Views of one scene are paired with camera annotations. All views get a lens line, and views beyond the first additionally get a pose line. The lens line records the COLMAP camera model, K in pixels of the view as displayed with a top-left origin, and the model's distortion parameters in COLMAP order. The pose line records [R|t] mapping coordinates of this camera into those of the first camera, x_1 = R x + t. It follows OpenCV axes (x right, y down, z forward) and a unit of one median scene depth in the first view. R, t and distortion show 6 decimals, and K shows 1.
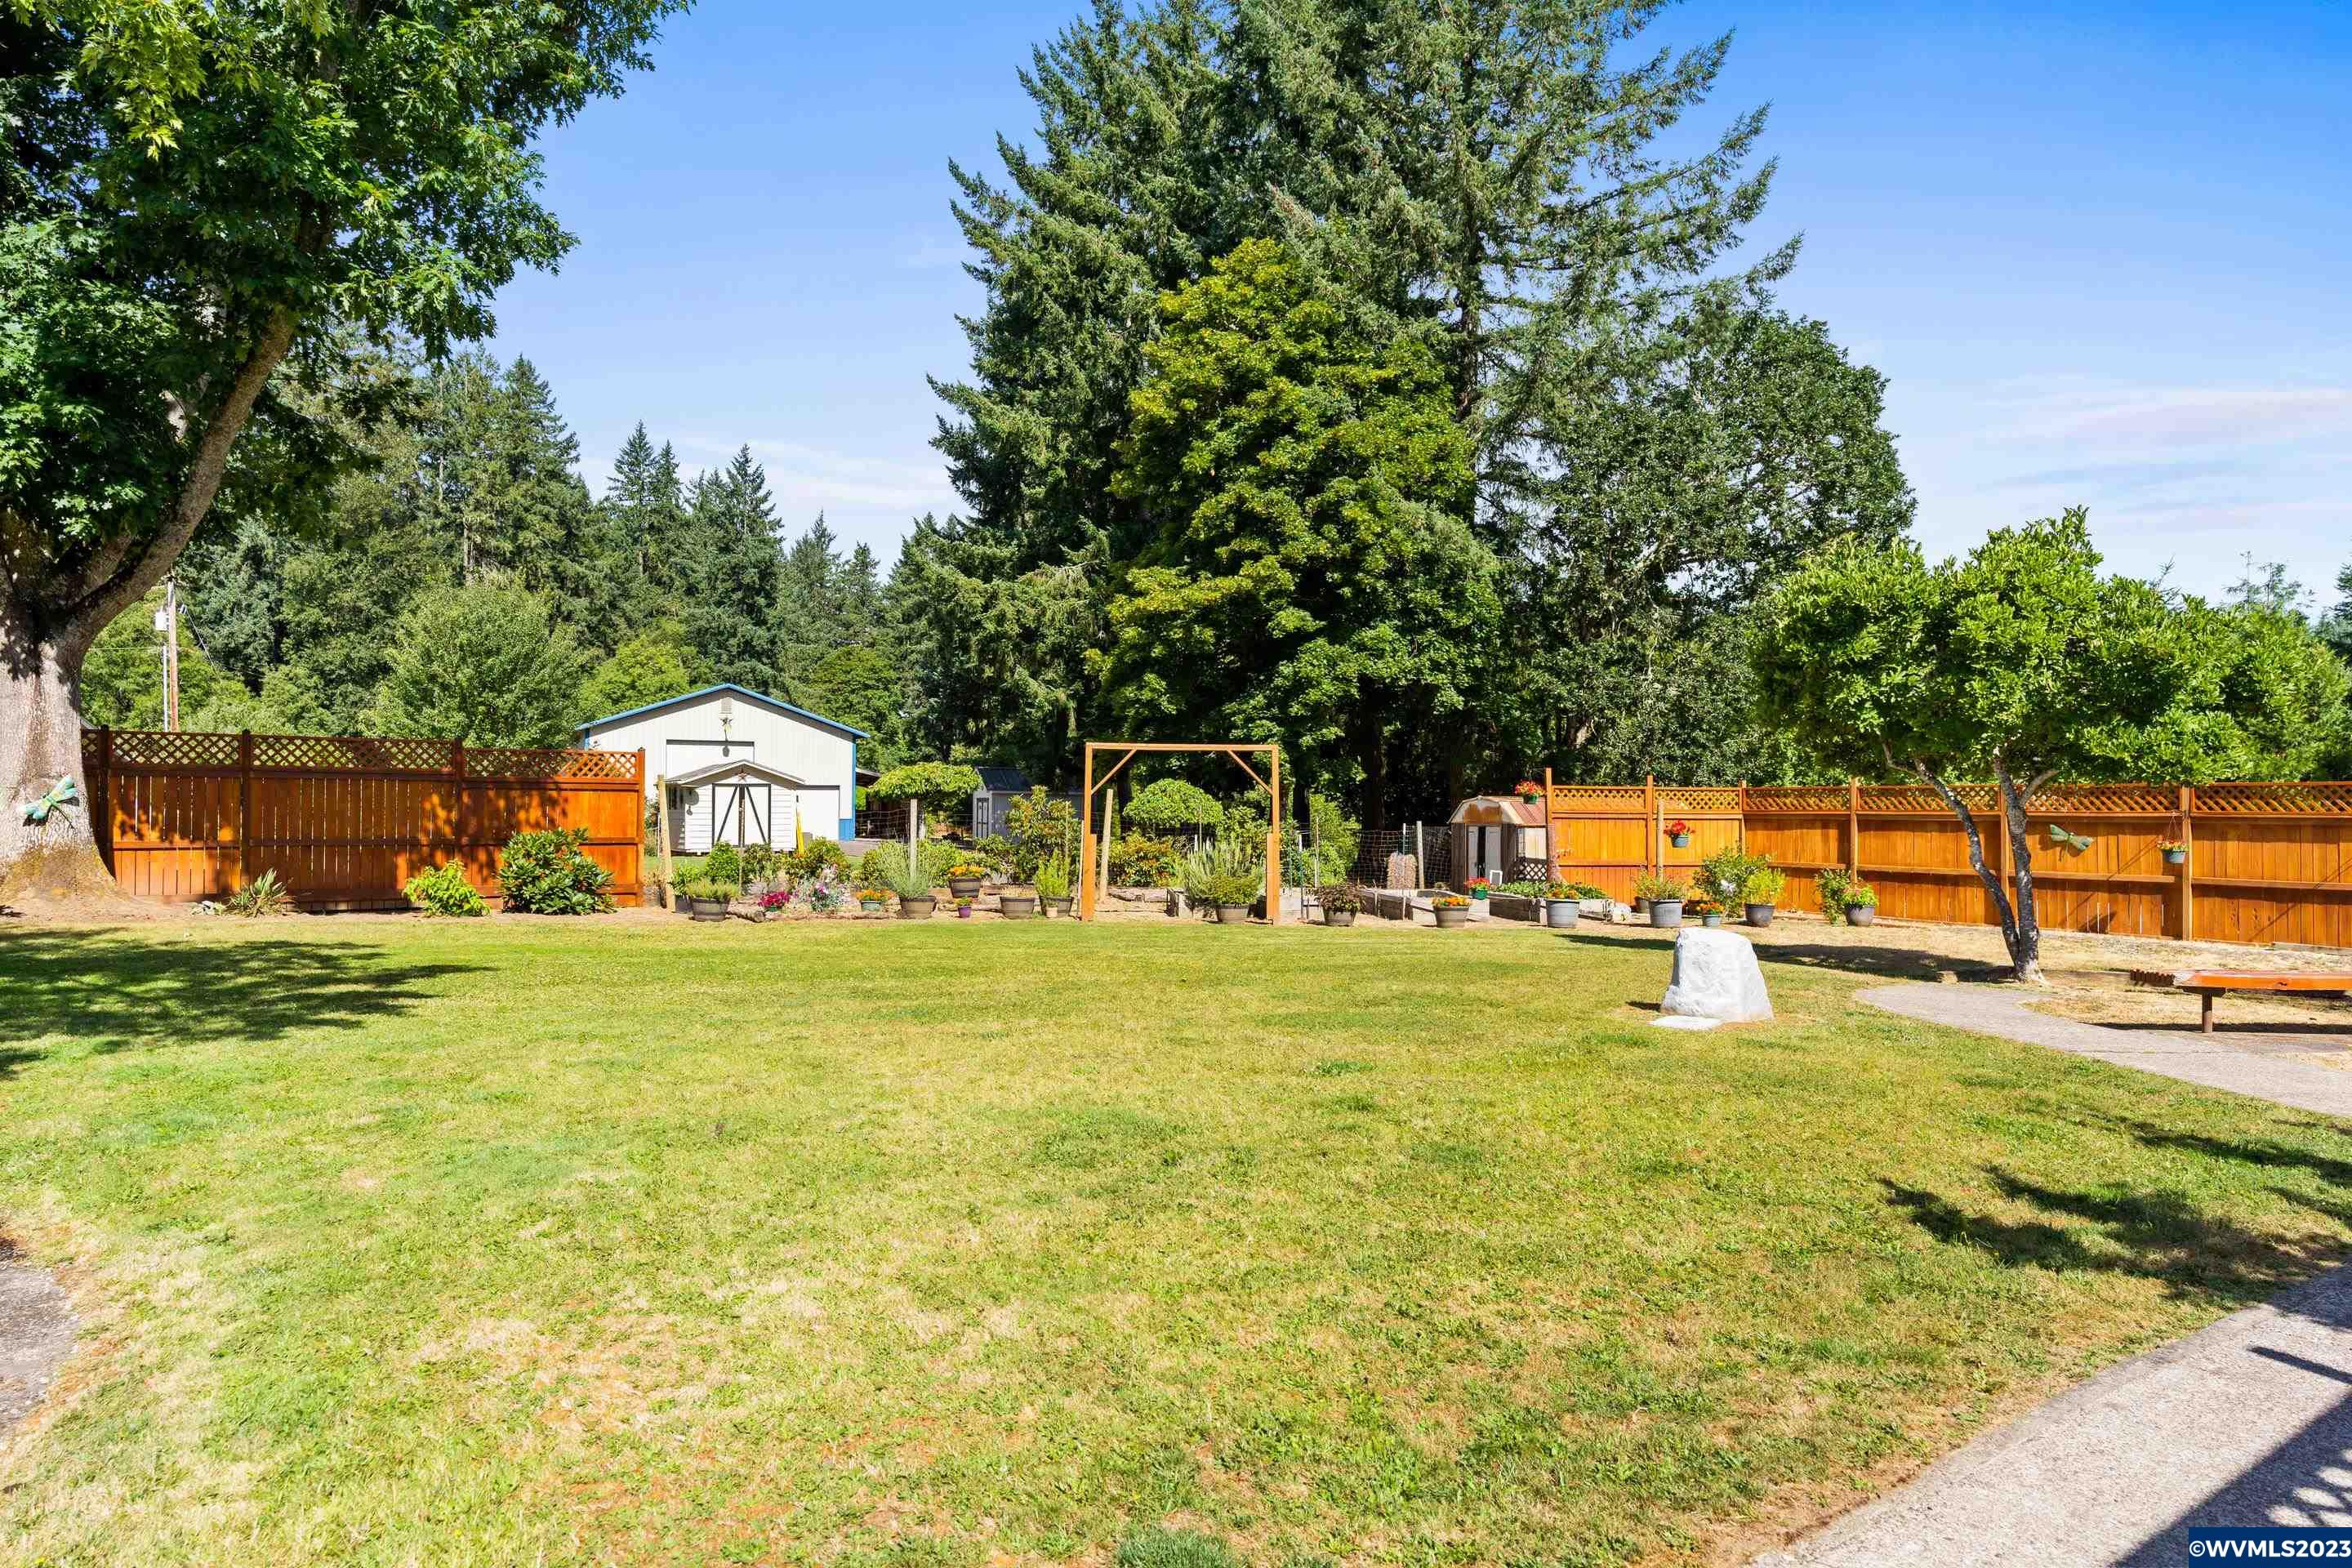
lens RADIAL K [[1519.2, 0, 1197.7], [0, 1519.2, 786.0], [0, 0, 1]] dist [-0.007103, 0.002392]
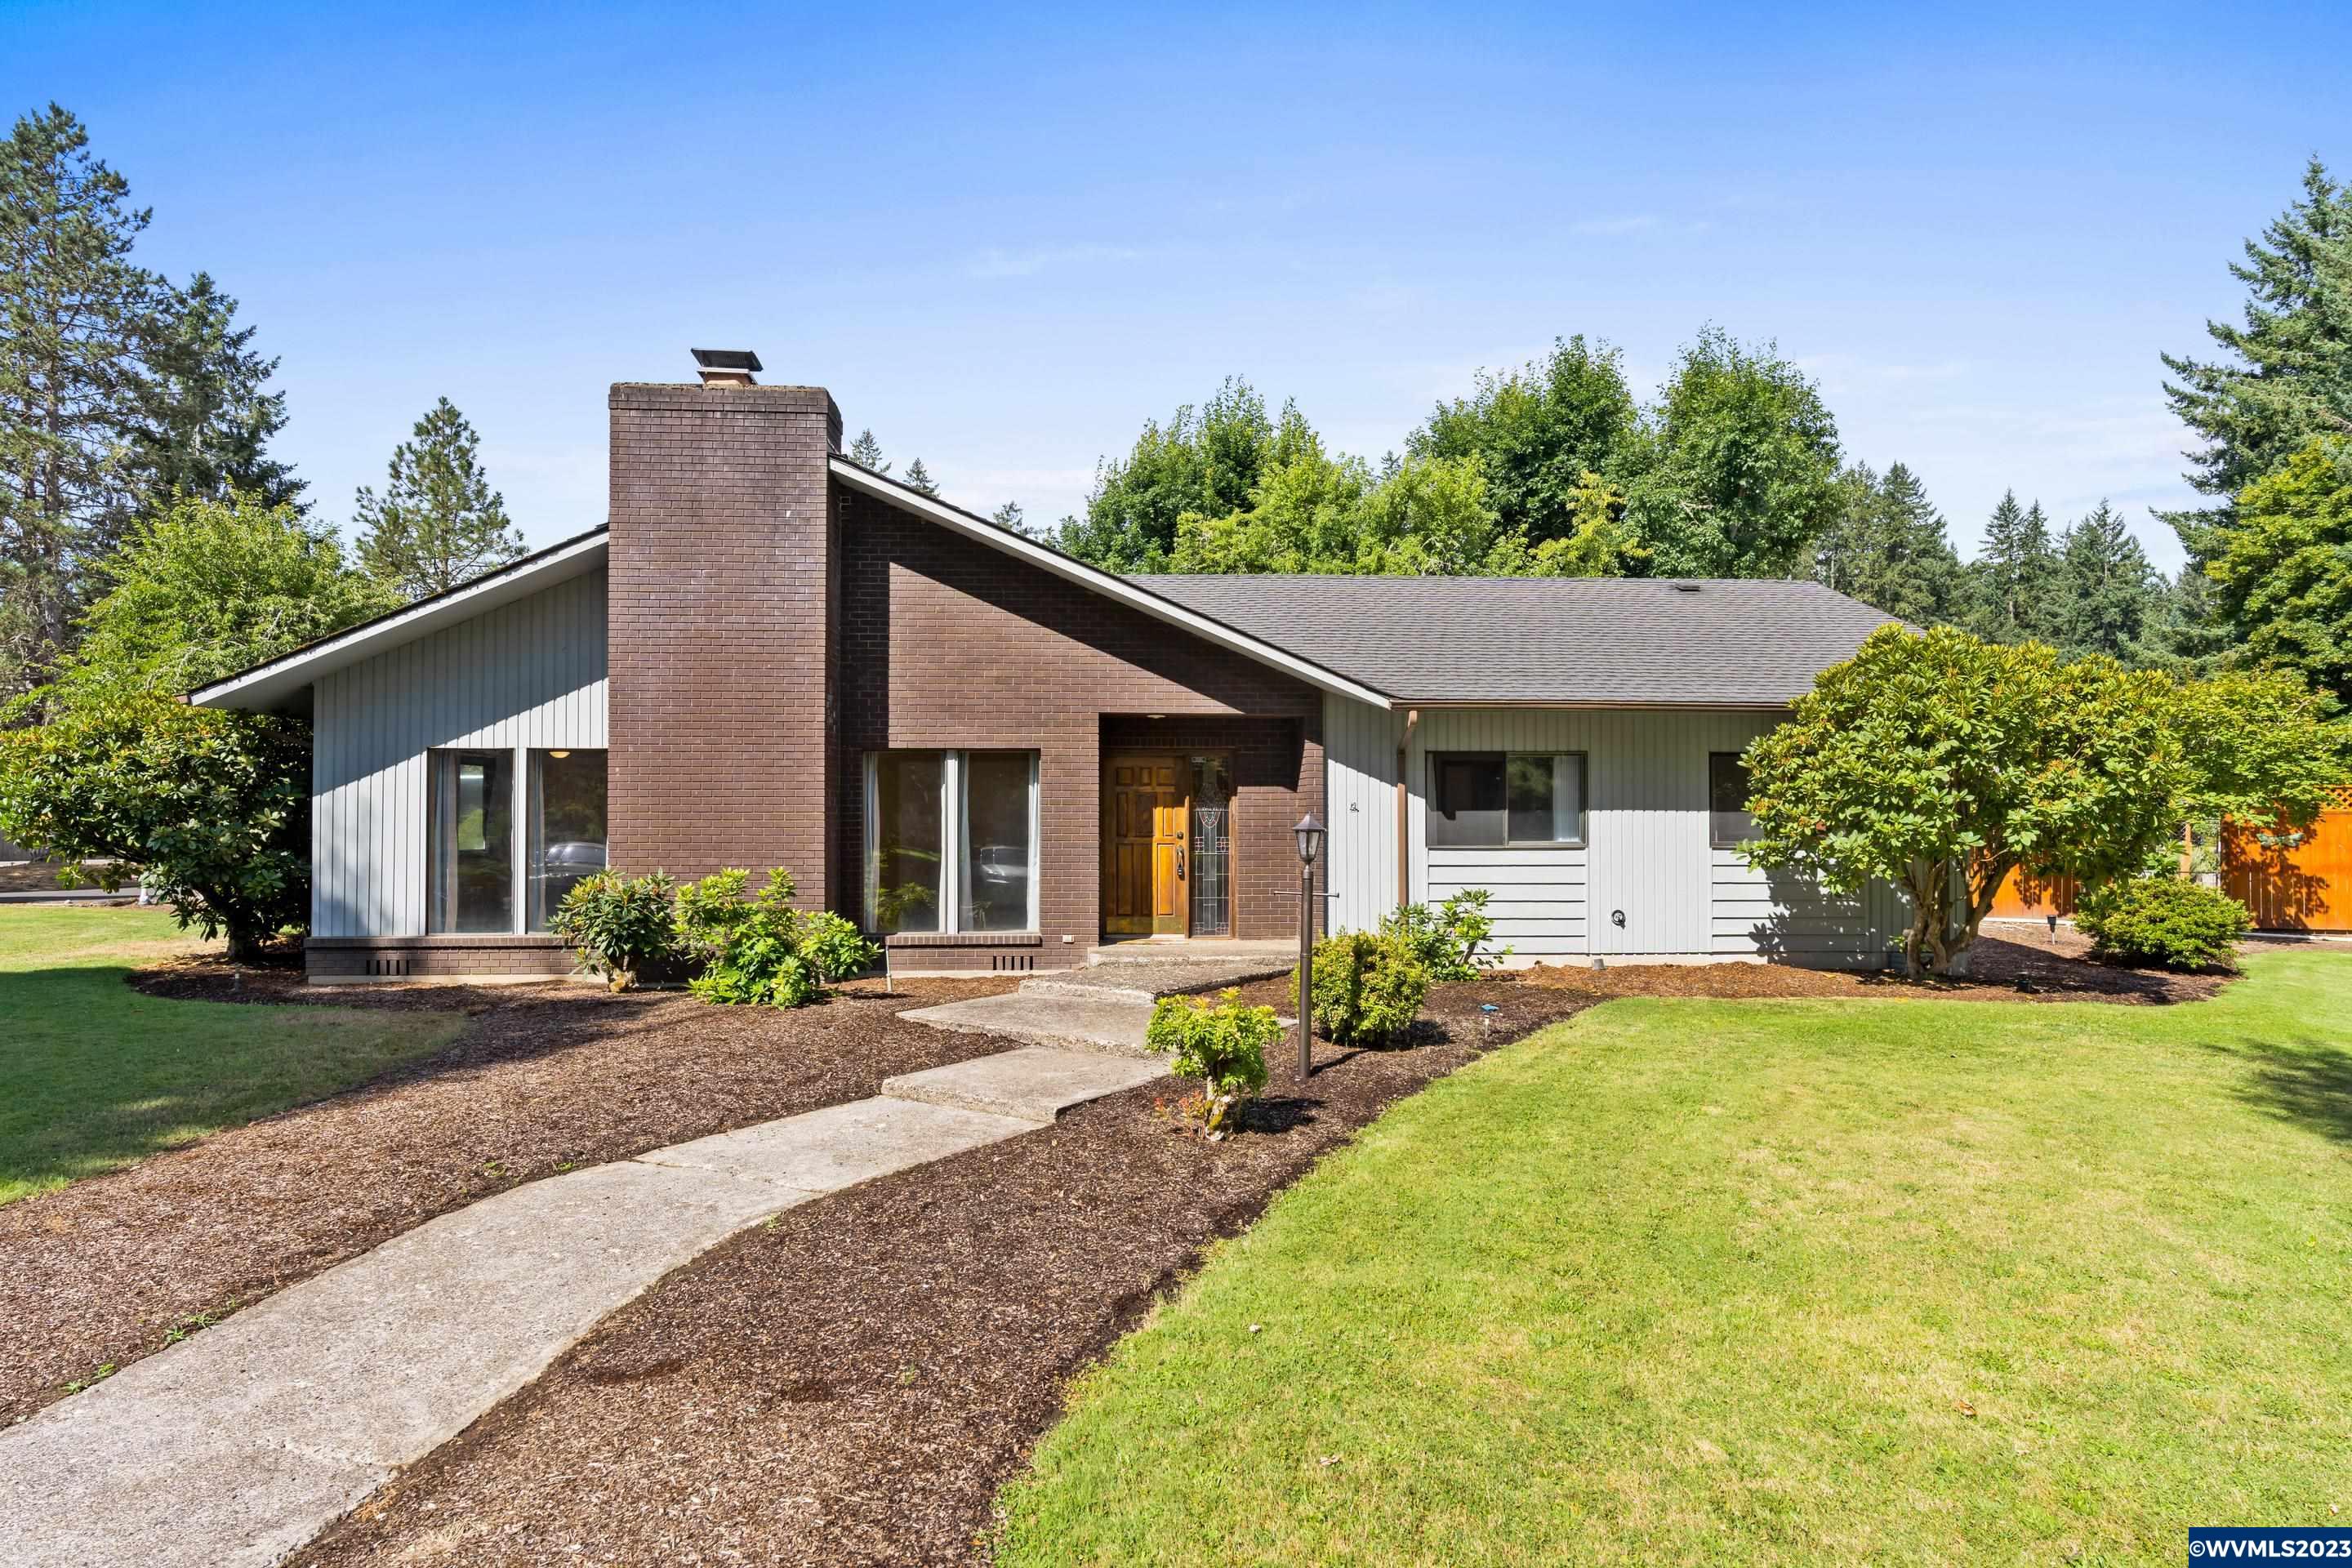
lens RADIAL K [[1310.8, 0, 1175.6], [0, 1310.8, 797.6], [0, 0, 1]] dist [0.000479, -0.000396]
pose [[0.589286, -0.013903, -0.807805, 0.076043], [0.009774, 0.999901, -0.010079, -0.001983], [0.807865, -0.001956, 0.589364, -0.121675]]
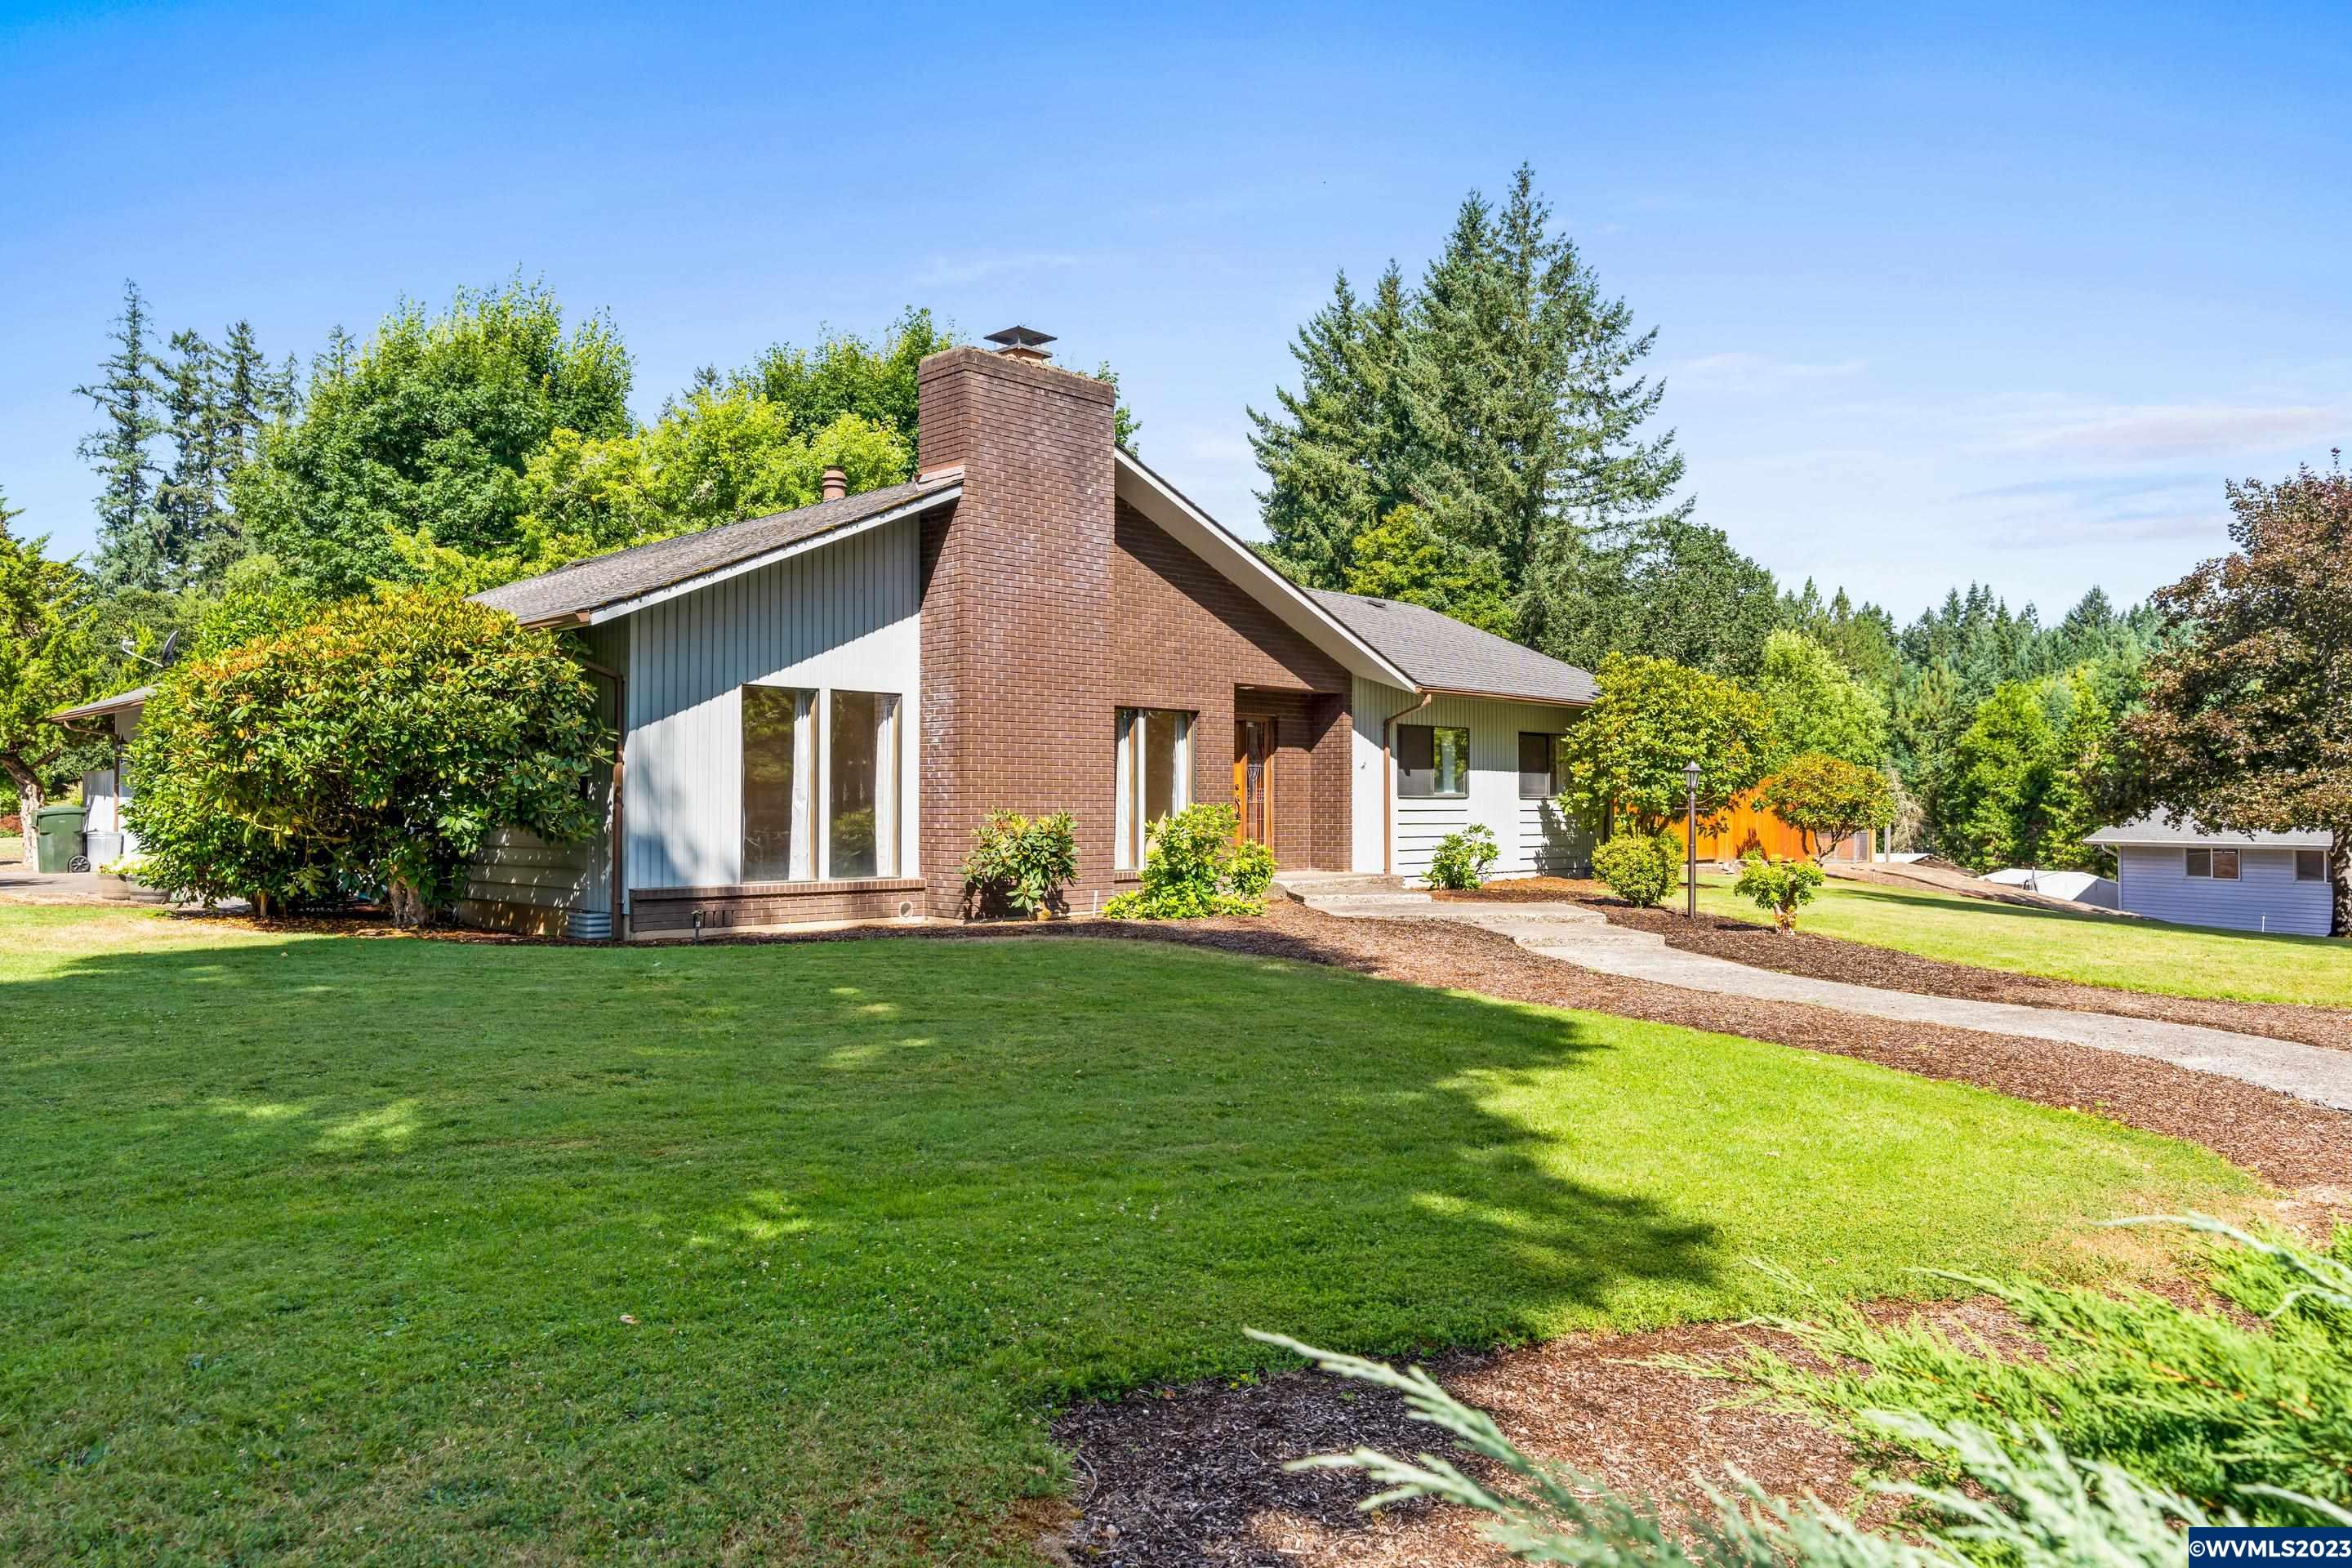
lens RADIAL K [[1571.4, 0, 1162.0], [0, 1571.4, 765.4], [0, 0, 1]] dist [-0.001800, -0.001527]
pose [[0.975889, -0.008107, -0.218116, 0.031921], [0.004345, 0.999834, -0.017721, -0.000052], [0.218224, 0.016346, 0.975762, -0.187391]]
